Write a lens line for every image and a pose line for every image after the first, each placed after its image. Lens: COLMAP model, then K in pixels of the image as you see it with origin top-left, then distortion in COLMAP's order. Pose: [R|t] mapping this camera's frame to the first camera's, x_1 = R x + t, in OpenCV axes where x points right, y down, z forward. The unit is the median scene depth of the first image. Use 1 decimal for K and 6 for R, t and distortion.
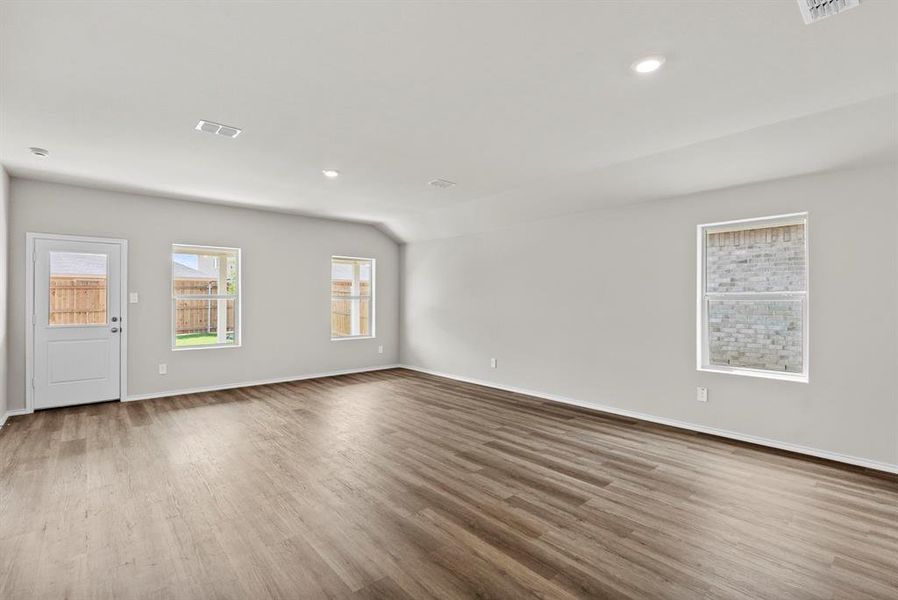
lens RADIAL K [[426.2, 0, 449.0], [0, 426.2, 300.0], [0, 0, 1]] dist [-0.004357, -0.000380]
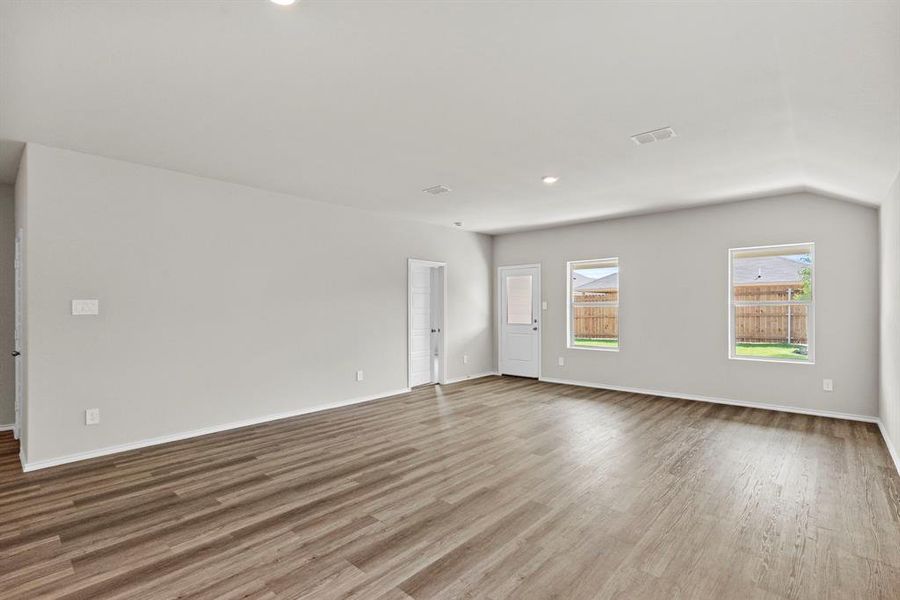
lens RADIAL K [[419.4, 0, 450.0], [0, 419.4, 300.0], [0, 0, 1]] dist [-0.002717, -0.000271]
pose [[0.121745, -0.018571, -0.992388, 0.678549], [0.003628, 0.999827, -0.018265, 0.000400], [0.992555, -0.001377, 0.121791, 0.656748]]
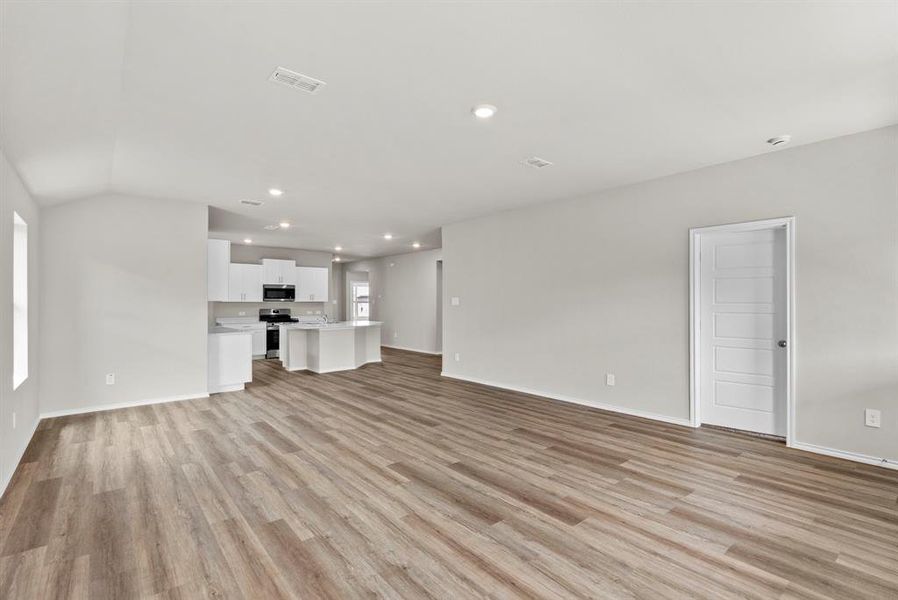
lens RADIAL K [[418.4, 0, 449.0], [0, 418.4, 300.0], [0, 0, 1]] dist [-0.002717, -0.000271]
pose [[-0.999777, 0.003481, 0.020834, -0.238619], [0.003359, 0.999977, -0.005857, 0.000588], [-0.020854, -0.005786, -0.999766, 1.668940]]
